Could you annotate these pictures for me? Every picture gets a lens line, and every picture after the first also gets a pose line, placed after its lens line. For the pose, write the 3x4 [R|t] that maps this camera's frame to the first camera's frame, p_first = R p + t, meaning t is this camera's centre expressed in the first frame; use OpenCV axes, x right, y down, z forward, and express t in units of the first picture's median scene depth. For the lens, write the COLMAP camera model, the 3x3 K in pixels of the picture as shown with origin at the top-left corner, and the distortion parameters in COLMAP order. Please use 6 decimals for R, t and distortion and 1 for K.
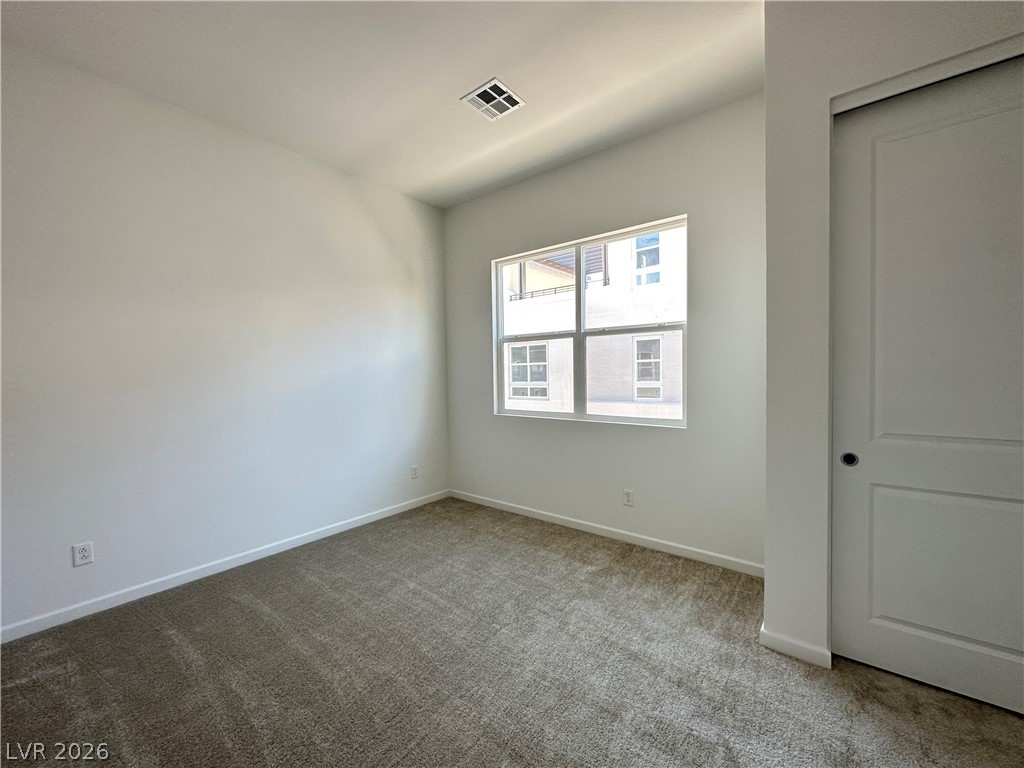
lens RADIAL K [[410.4, 0, 509.2], [0, 410.4, 384.0], [0, 0, 1]] dist [0.000749, 0.000218]
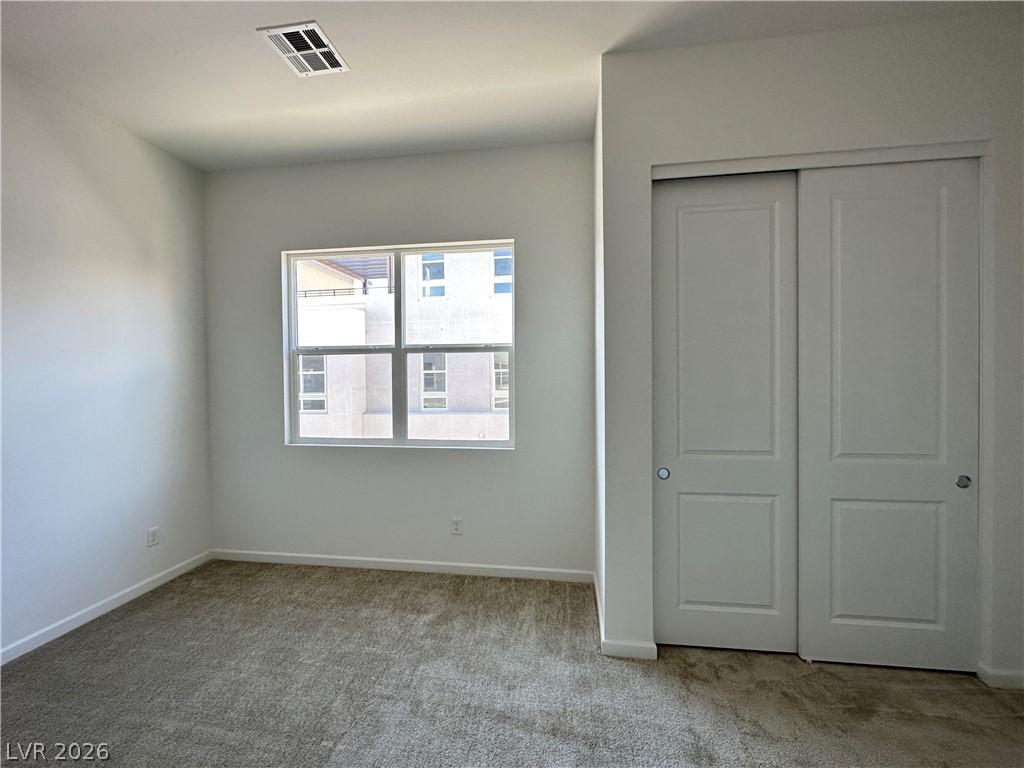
lens RADIAL K [[410.4, 0, 509.2], [0, 410.4, 384.0], [0, 0, 1]] dist [0.000749, 0.000218]
pose [[0.859713, -0.000439, 0.510777, -0.095927], [0.009789, 0.999830, -0.015616, -0.037175], [-0.510684, 0.018425, 0.859571, 0.131433]]
